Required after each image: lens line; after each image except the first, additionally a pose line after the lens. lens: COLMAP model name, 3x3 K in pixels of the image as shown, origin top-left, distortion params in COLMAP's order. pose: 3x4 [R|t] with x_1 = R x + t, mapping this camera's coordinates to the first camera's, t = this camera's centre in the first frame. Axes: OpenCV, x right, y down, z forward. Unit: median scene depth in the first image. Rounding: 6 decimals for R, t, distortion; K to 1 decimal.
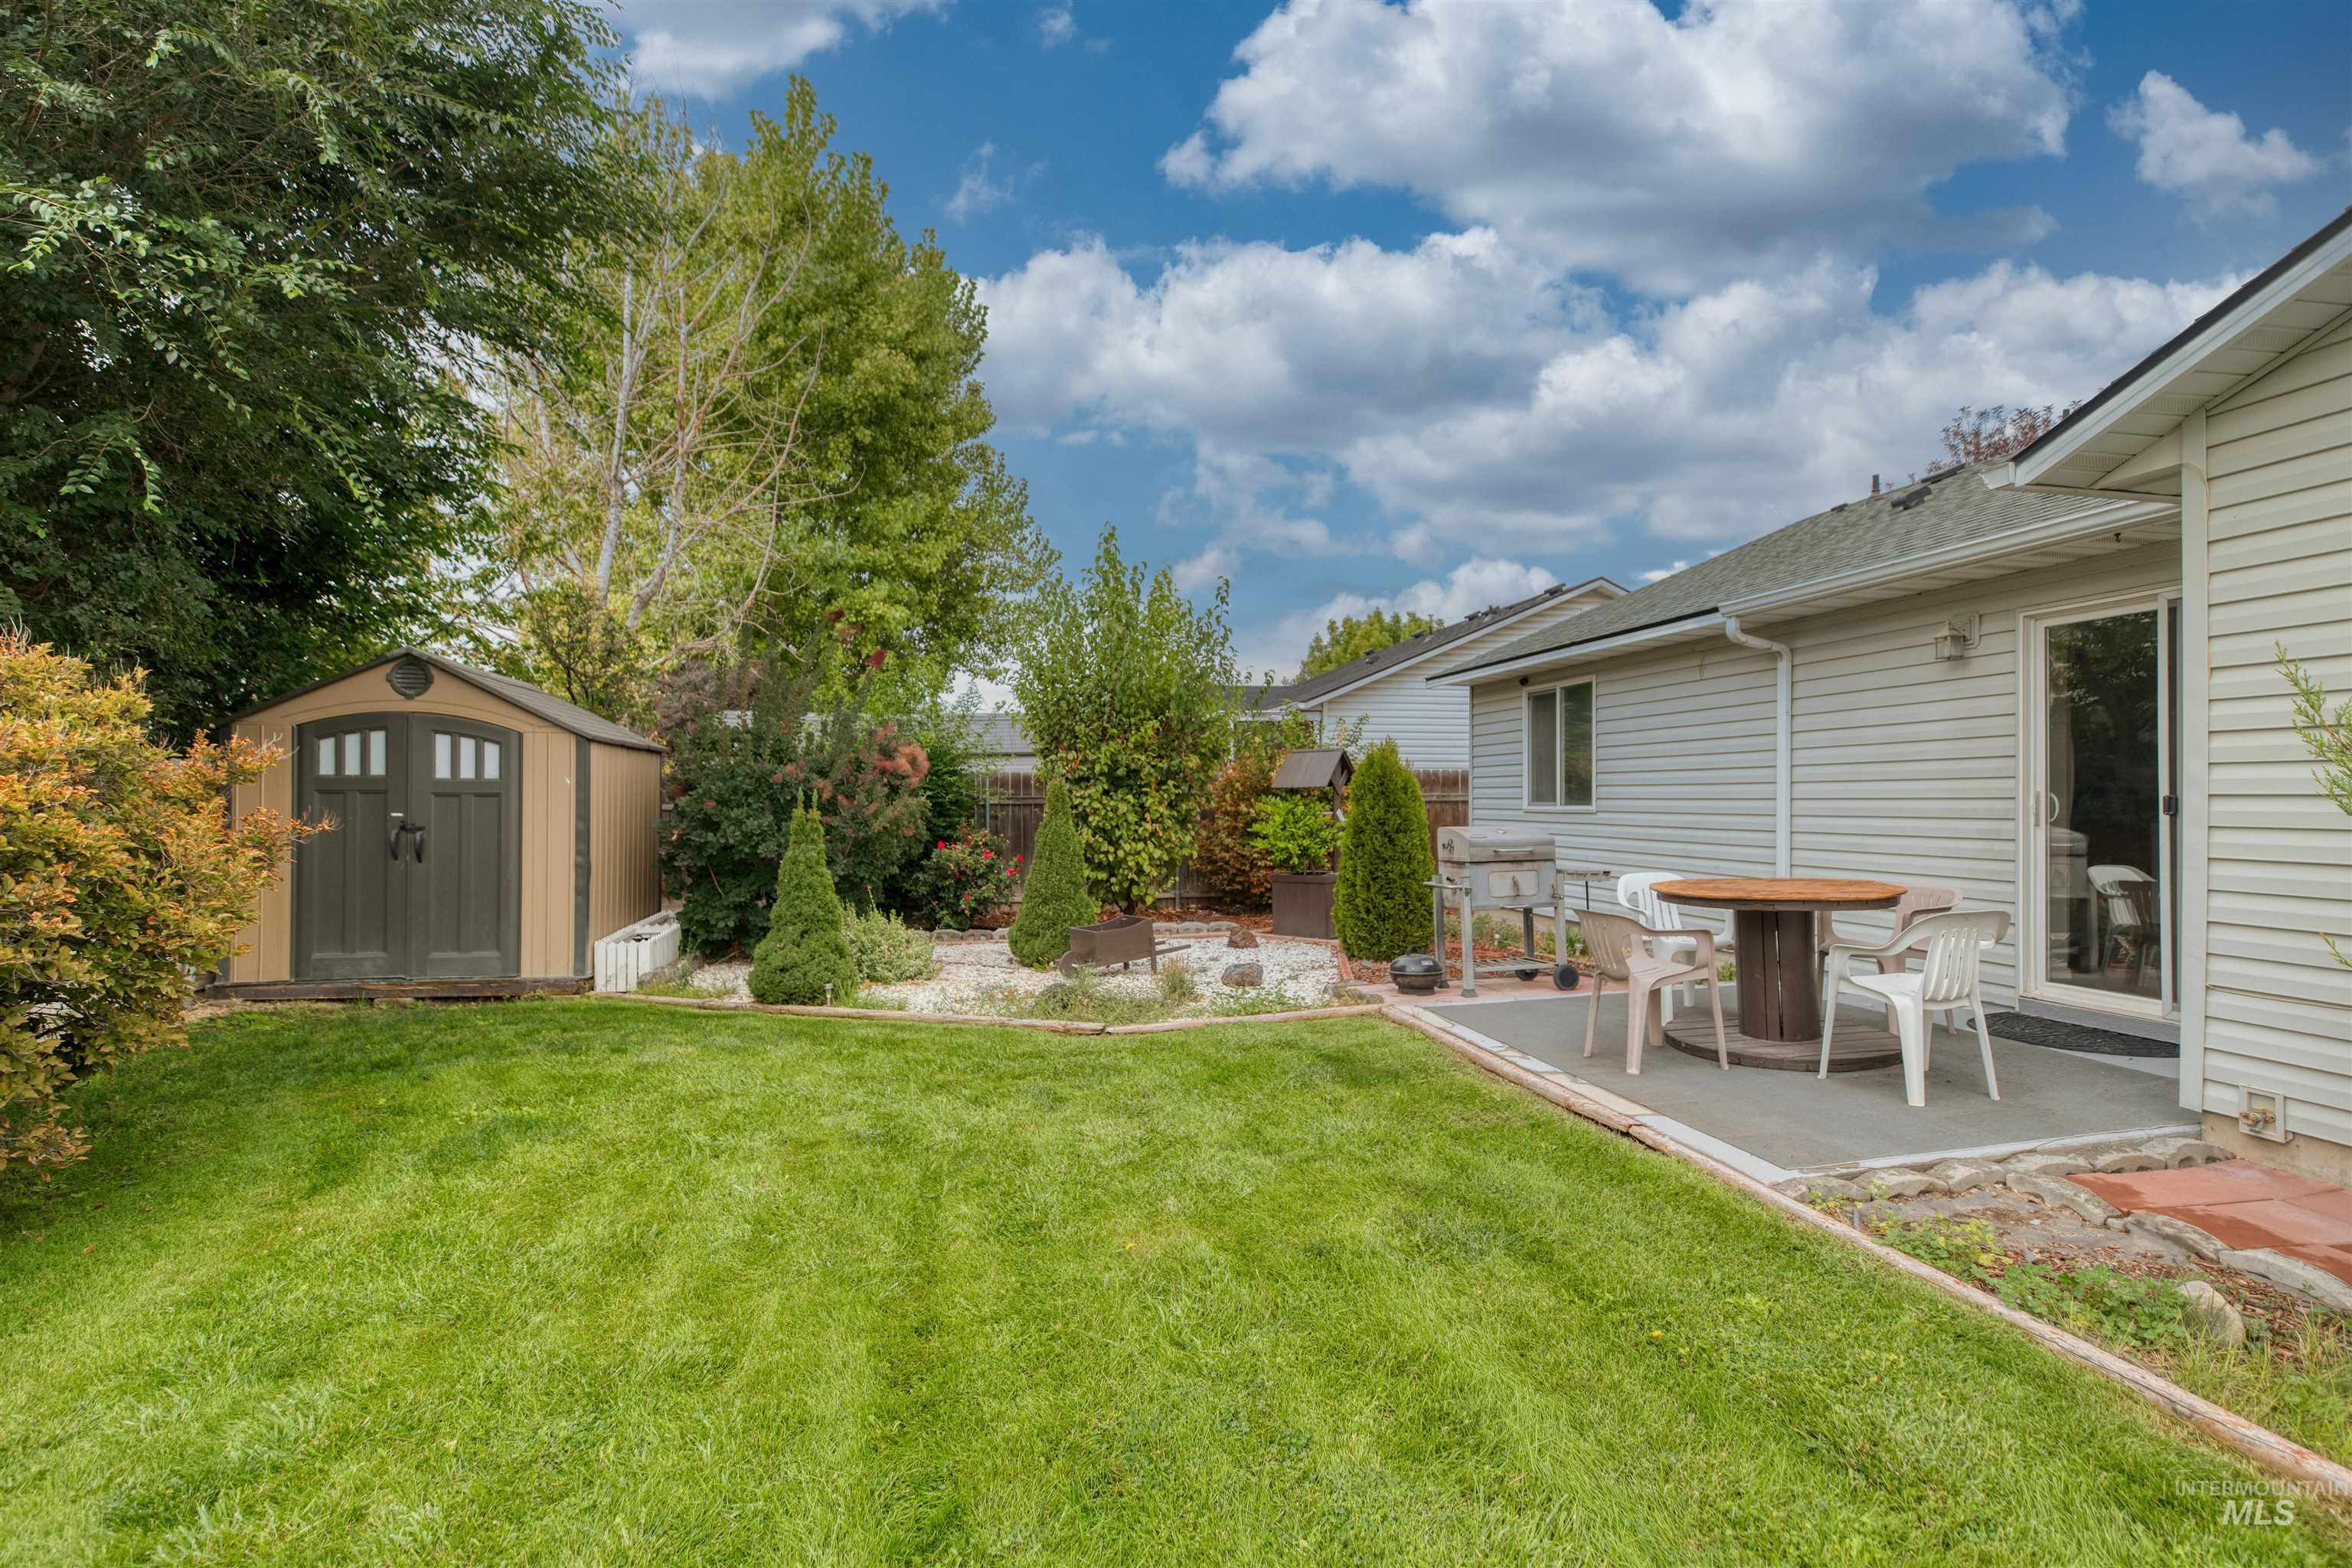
lens RADIAL K [[1080.9, 0, 1175.0], [0, 1080.9, 792.9], [0, 0, 1]] dist [0.006162, 0.000630]
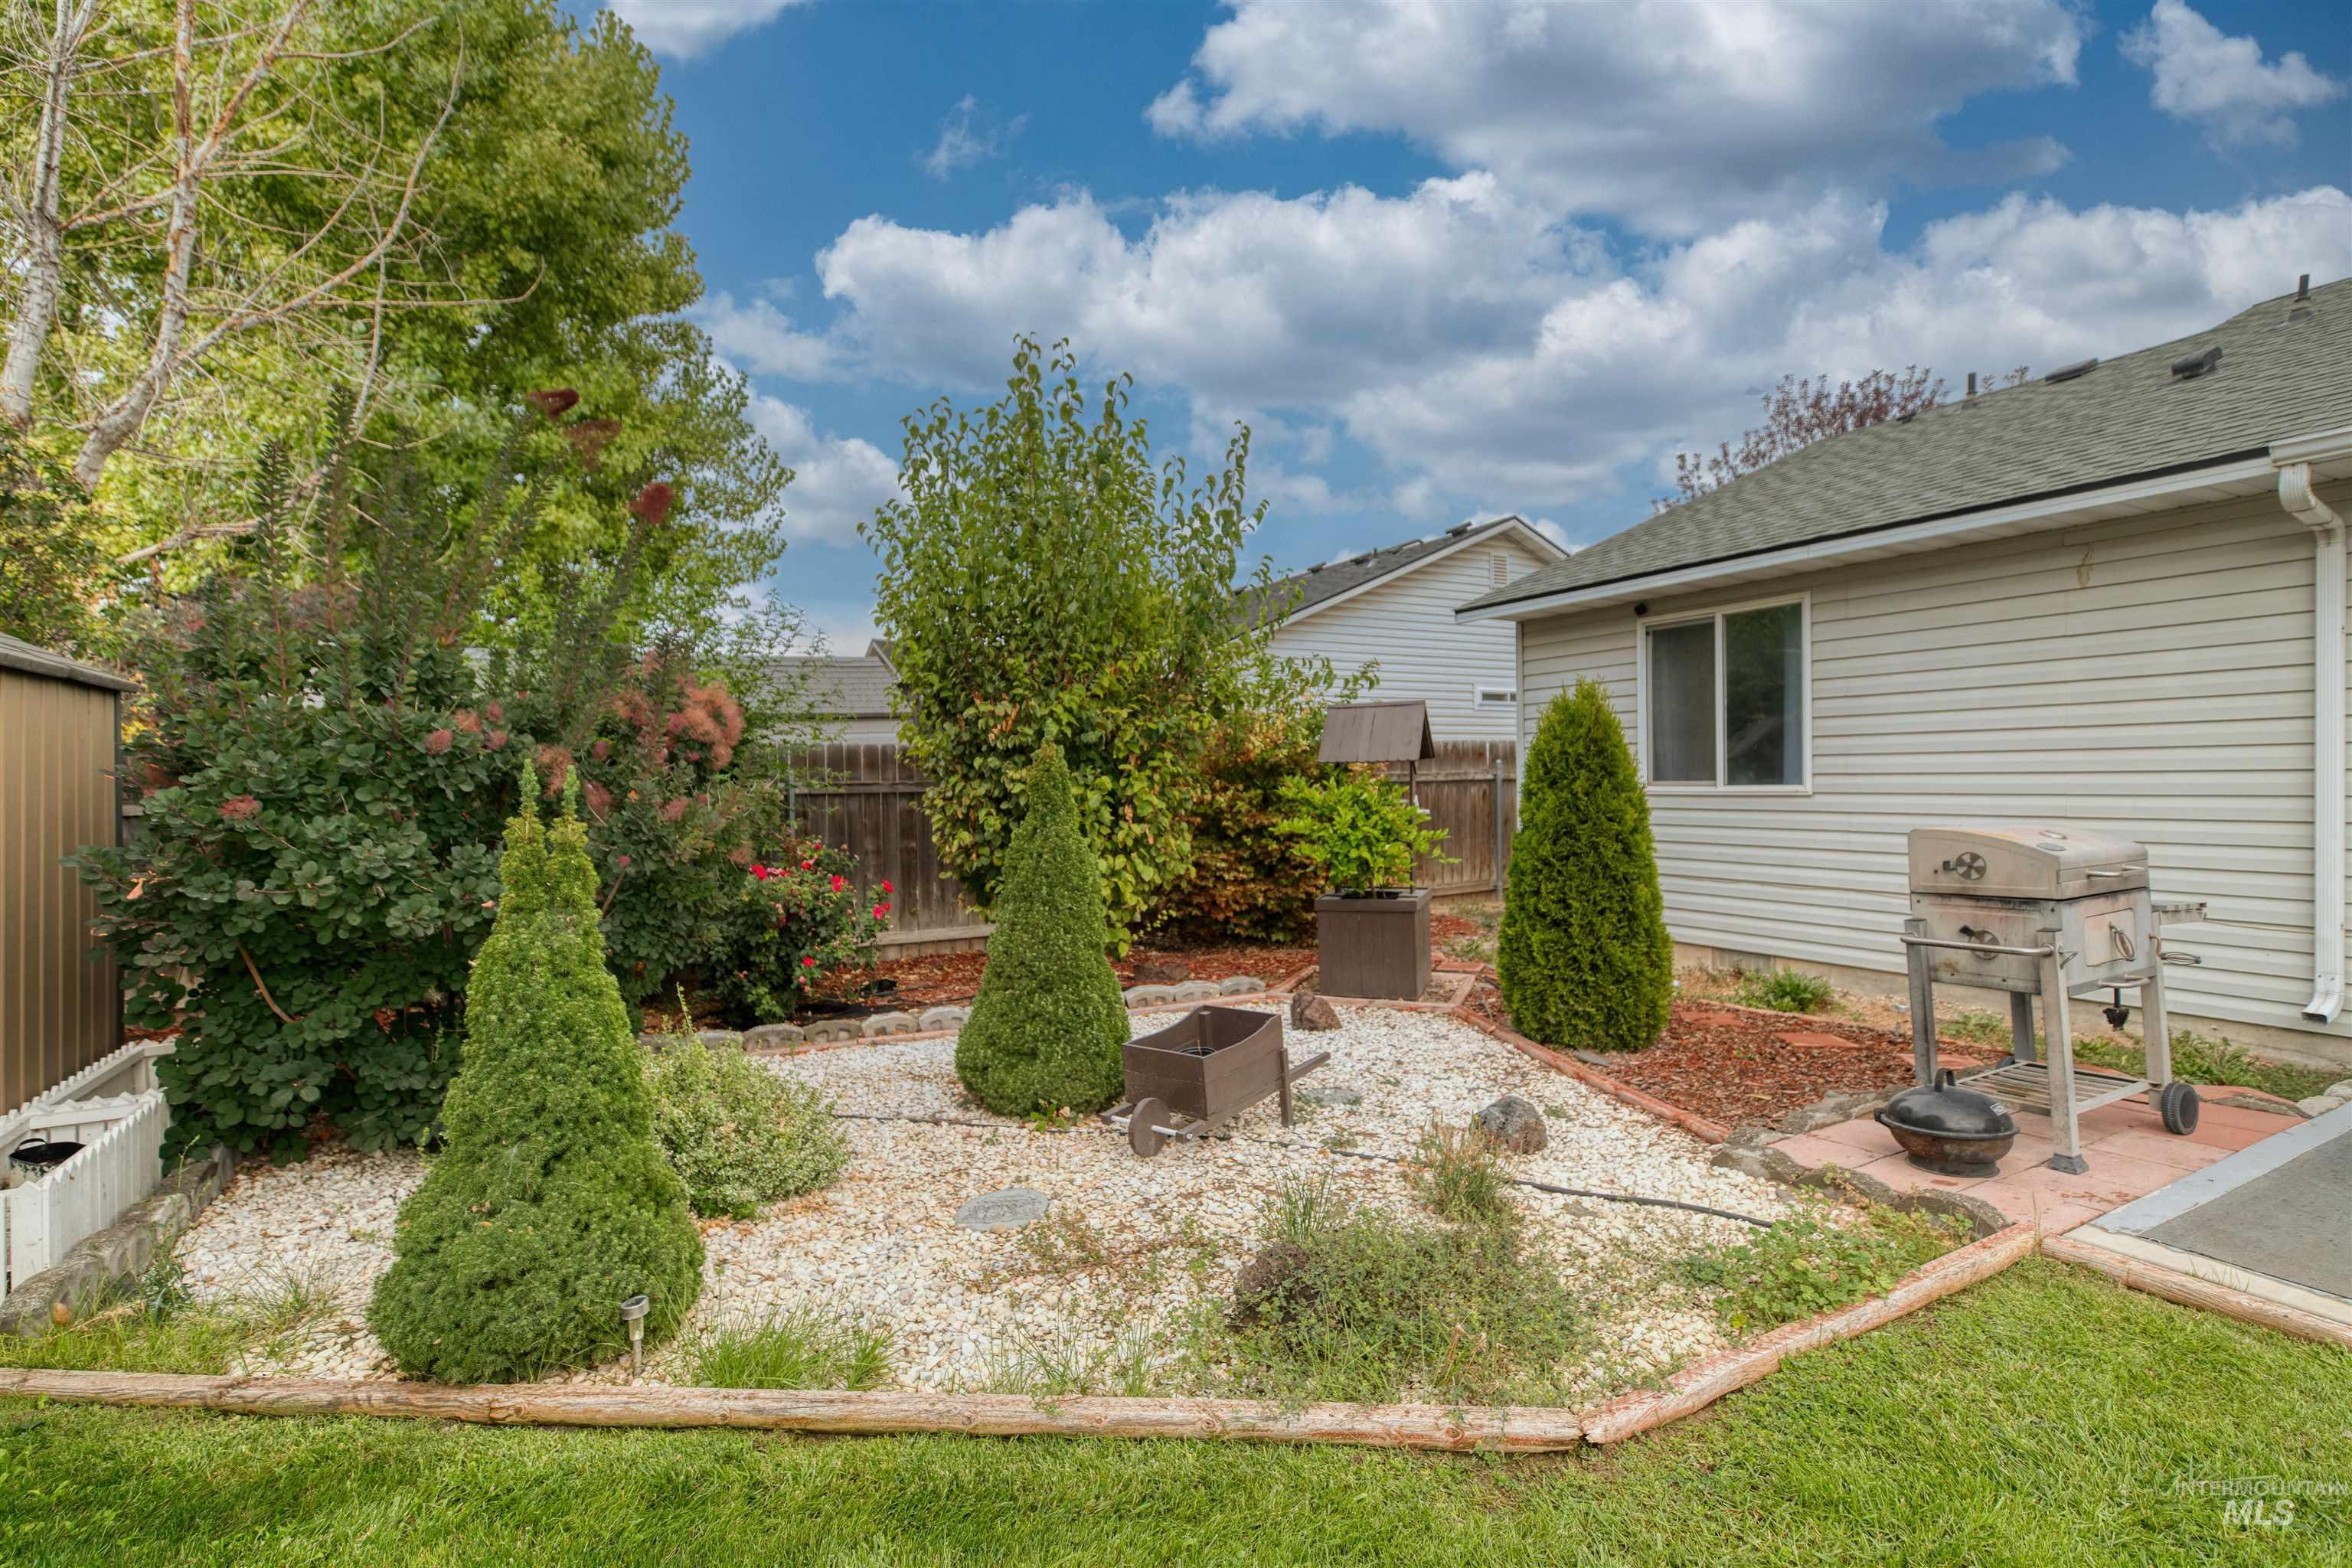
lens RADIAL K [[1087.7, 0, 1176.1], [0, 1087.7, 785.6], [0, 0, 1]] dist [0.005231, 0.000054]
pose [[0.958834, -0.012089, 0.283709, -0.201676], [0.009670, 0.999904, 0.009926, 0.001717], [-0.283802, -0.006774, 0.958859, 0.486780]]
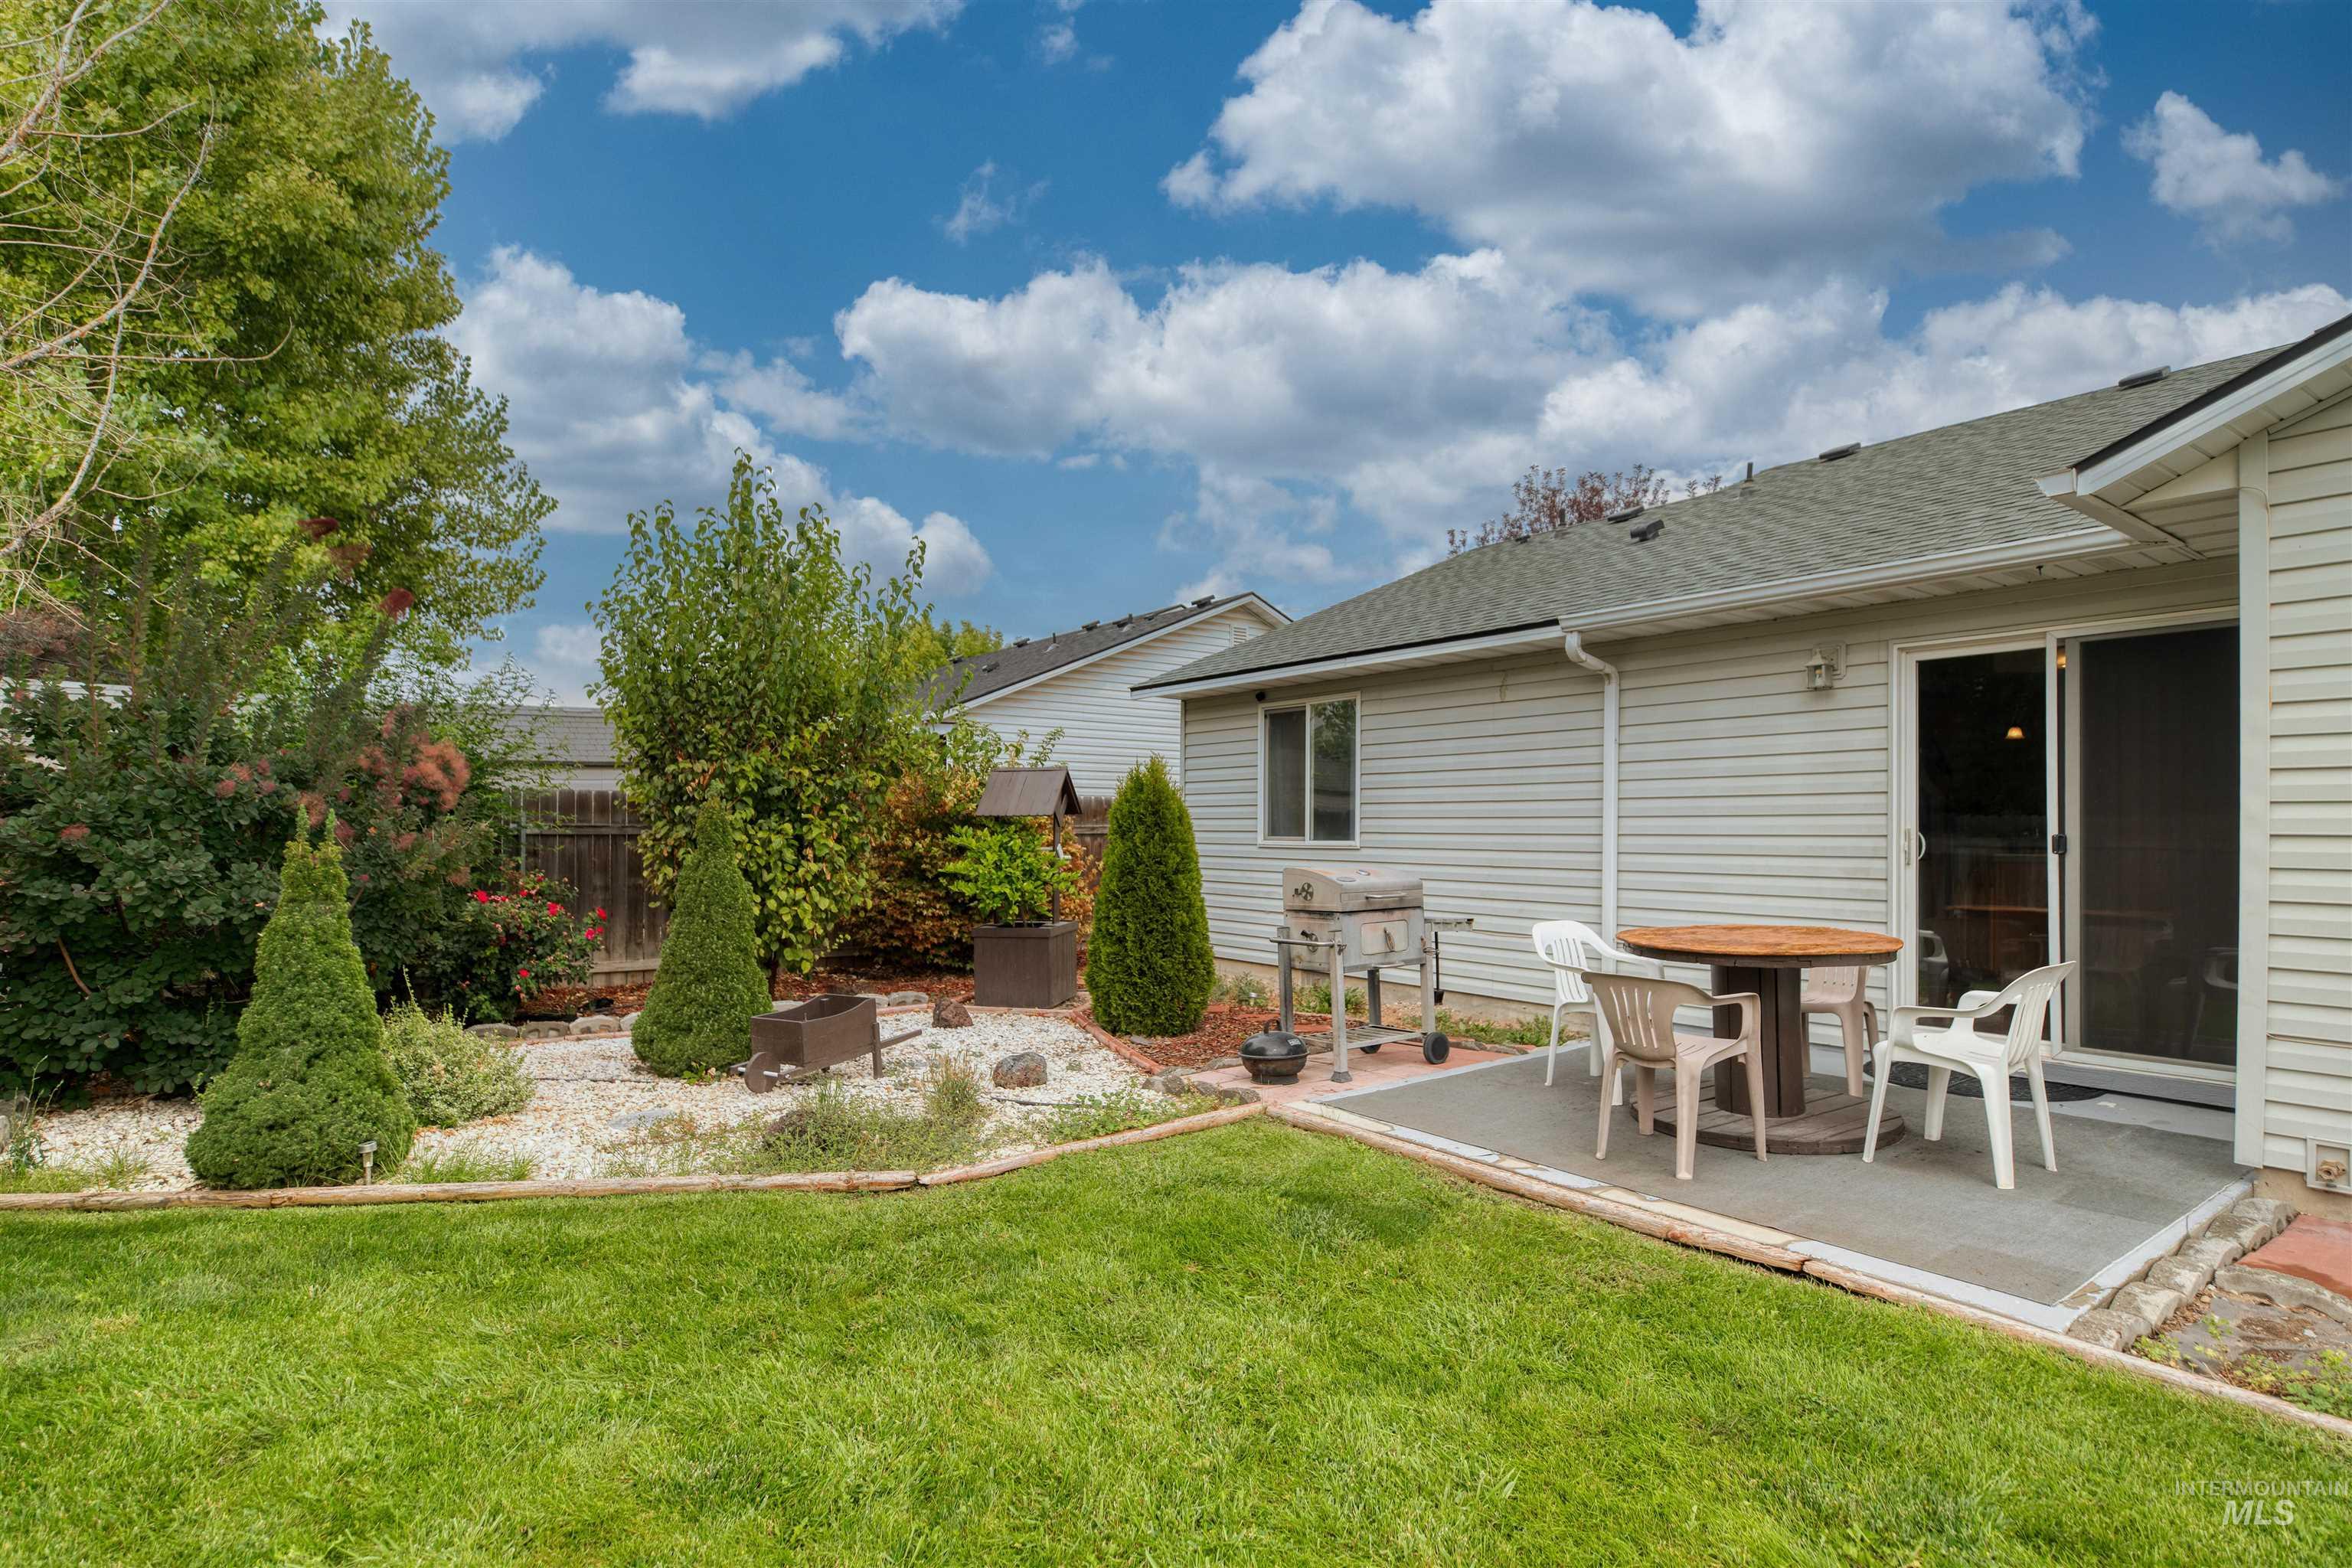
lens RADIAL K [[1191.2, 0, 1178.5], [0, 1191.2, 816.1], [0, 0, 1]] dist [0.000312, 0.000141]
pose [[0.910535, 0.012410, 0.413245, -0.154754], [-0.009817, 0.999917, -0.008399, 0.001483], [-0.413315, 0.003591, 0.910581, 0.191800]]
